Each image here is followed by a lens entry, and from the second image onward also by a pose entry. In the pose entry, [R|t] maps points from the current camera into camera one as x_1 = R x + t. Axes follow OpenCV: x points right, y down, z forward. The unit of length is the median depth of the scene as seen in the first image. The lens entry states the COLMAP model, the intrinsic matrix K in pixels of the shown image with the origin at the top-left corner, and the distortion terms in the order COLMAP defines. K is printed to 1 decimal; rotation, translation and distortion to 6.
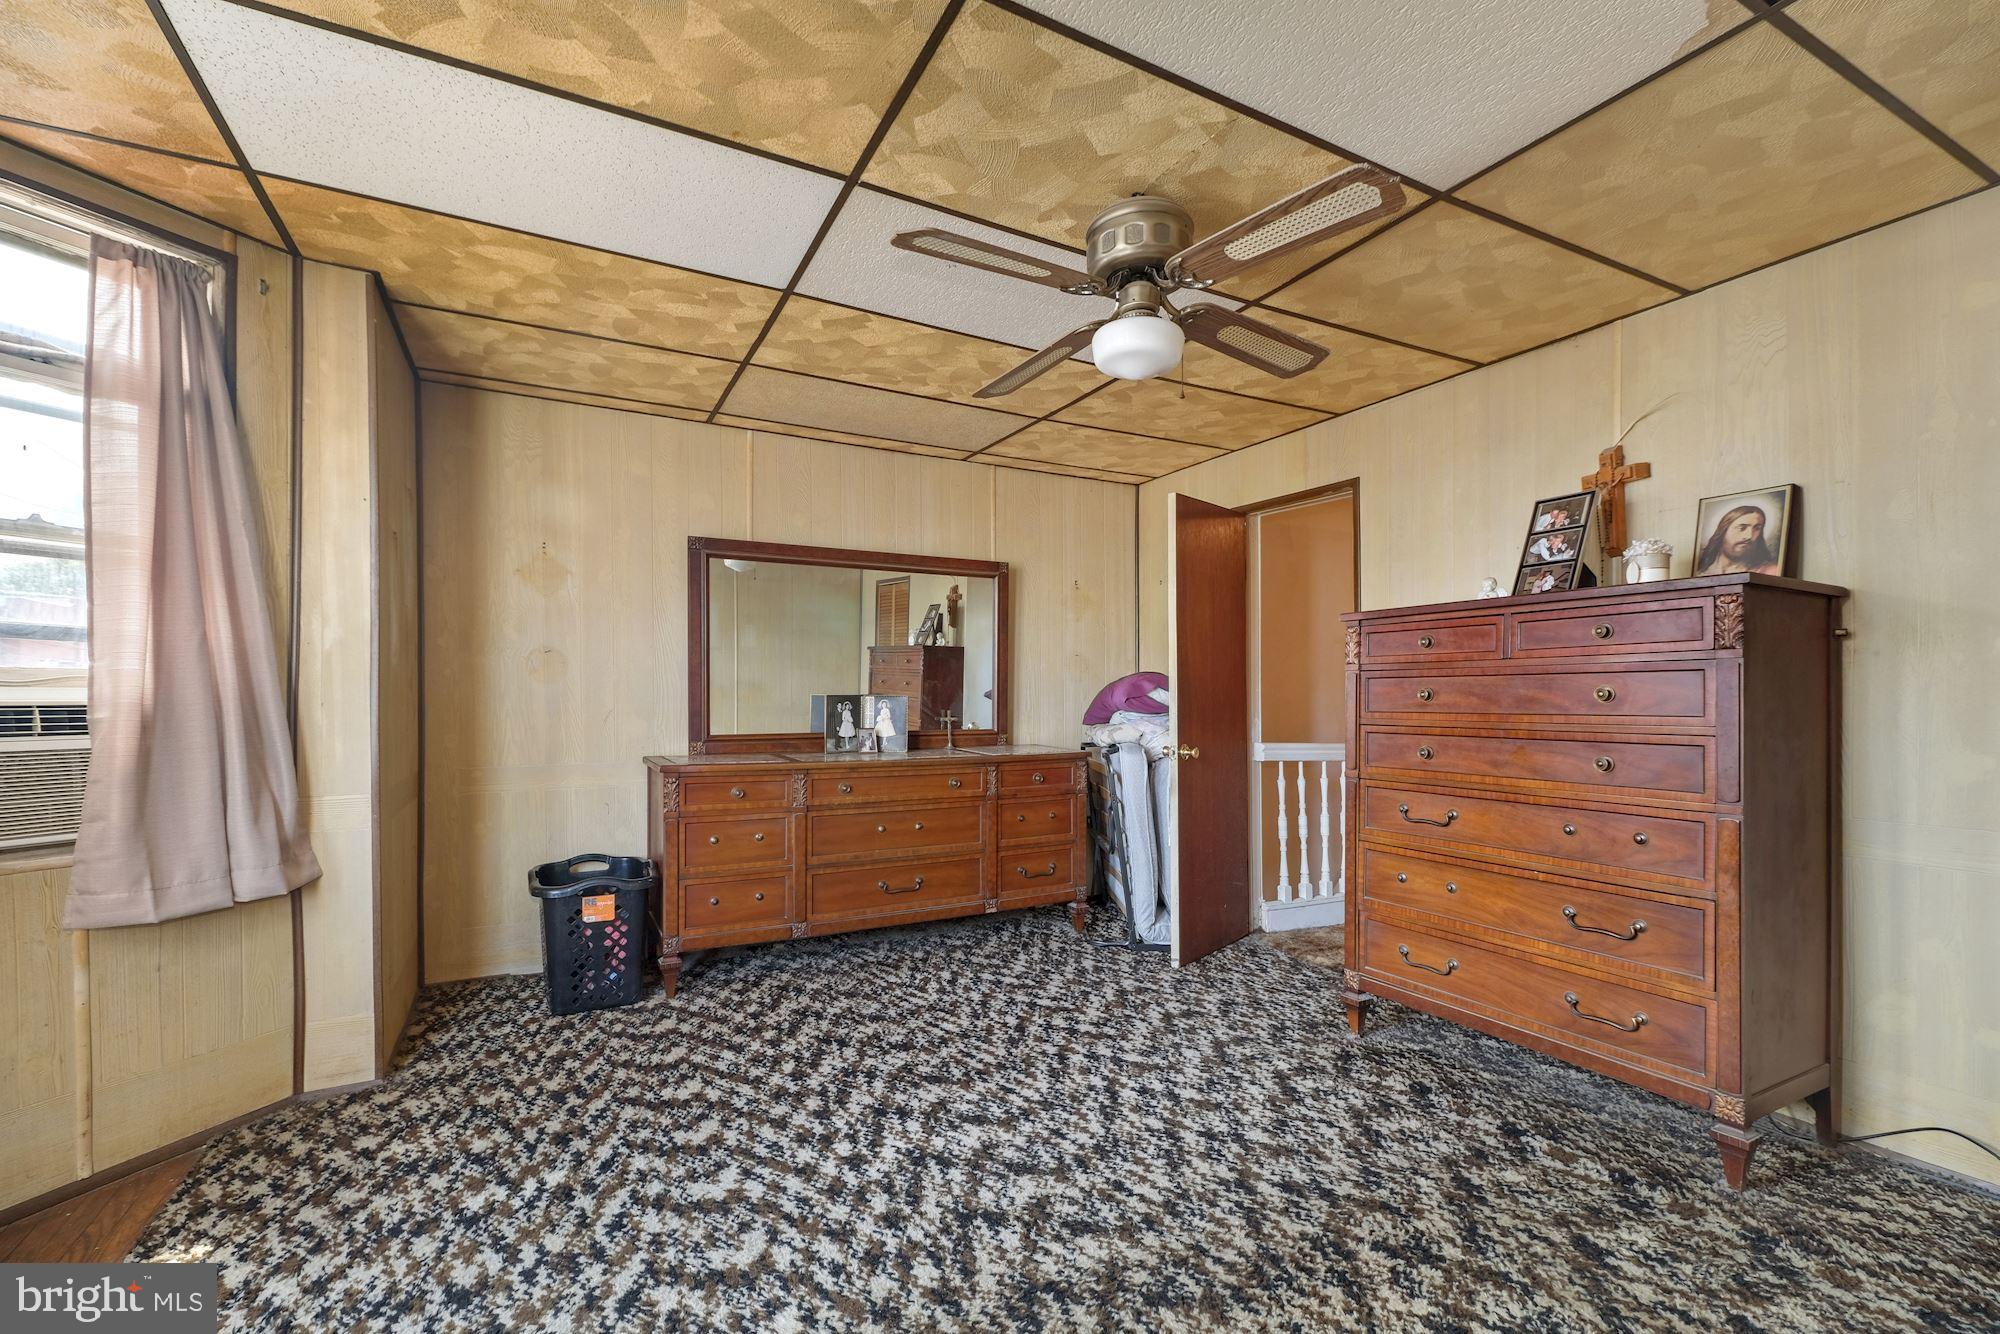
lens RADIAL K [[886.8, 0, 983.4], [0, 886.8, 693.3], [0, 0, 1]] dist [0.020421, -0.011997]
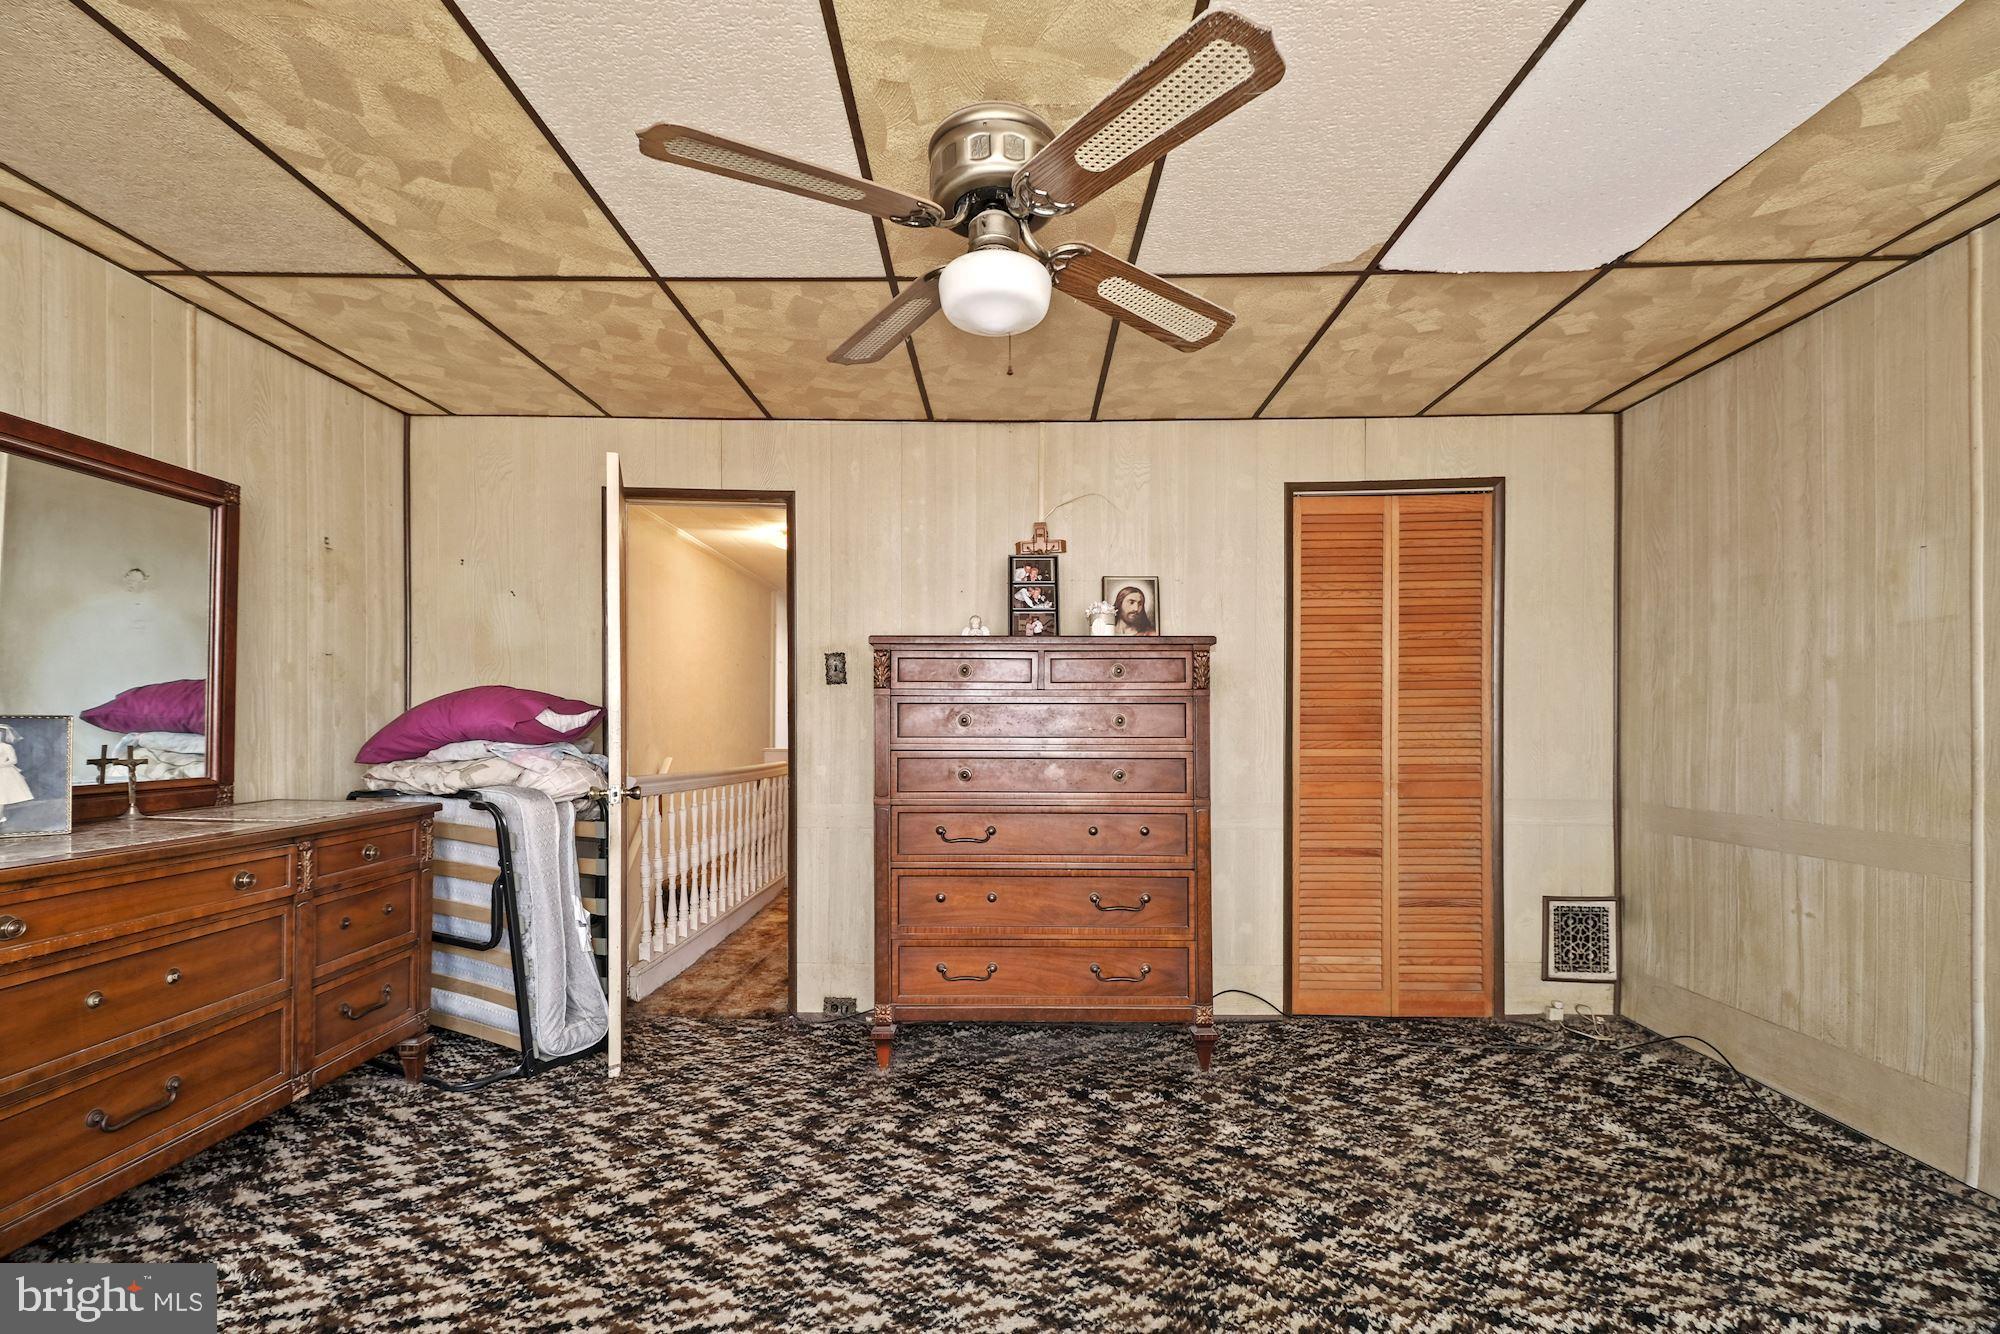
lens RADIAL K [[886.8, 0, 1005.9], [0, 886.8, 717.5], [0, 0, 1]] dist [0.020421, -0.011997]
pose [[0.459983, 0.007293, 0.887898, -0.433906], [-0.007541, 0.999962, -0.004306, 0.002380], [-0.887896, -0.004715, 0.460021, 0.492329]]
